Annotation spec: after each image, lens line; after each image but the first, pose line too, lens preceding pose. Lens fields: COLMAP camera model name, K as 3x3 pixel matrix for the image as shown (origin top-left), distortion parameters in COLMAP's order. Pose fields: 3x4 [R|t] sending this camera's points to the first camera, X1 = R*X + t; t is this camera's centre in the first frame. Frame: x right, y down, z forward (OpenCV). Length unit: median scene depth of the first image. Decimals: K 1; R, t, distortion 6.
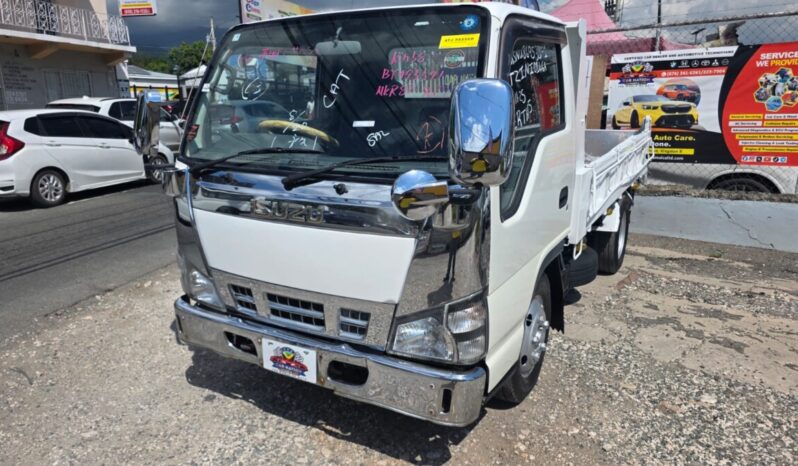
lens RADIAL K [[559.0, 0, 401.8], [0, 559.0, 240.7], [0, 0, 1]] dist [0.045607, -0.043014]
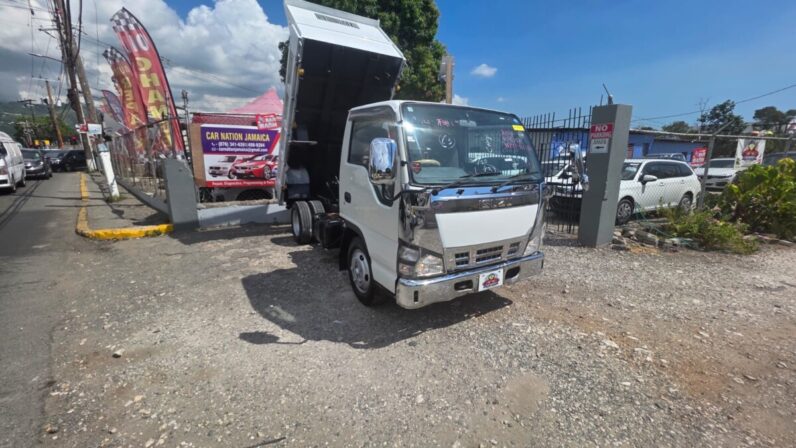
lens RADIAL K [[315.1, 0, 400.9], [0, 315.1, 216.1], [0, 0, 1]] dist [0.006135, -0.001818]
pose [[0.484418, -0.154365, 0.861110, -0.663607], [0.198635, 0.978009, 0.063579, -0.072421], [-0.851988, 0.140248, 0.504427, 0.356662]]
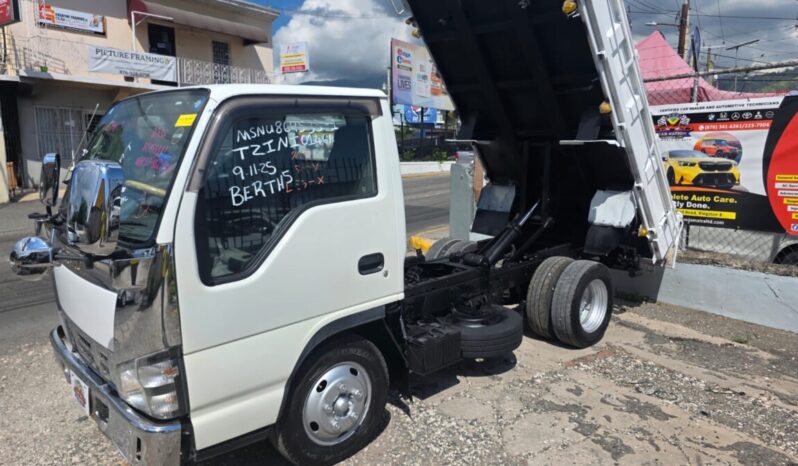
lens RADIAL K [[559.0, 0, 397.2], [0, 559.0, 232.2], [0, 0, 1]] dist [0.045607, -0.043014]
pose [[0.951097, 0.054233, -0.304094, 0.384865], [-0.079656, 0.994232, -0.071821, -0.040177], [0.298445, 0.092532, 0.949931, 0.041836]]
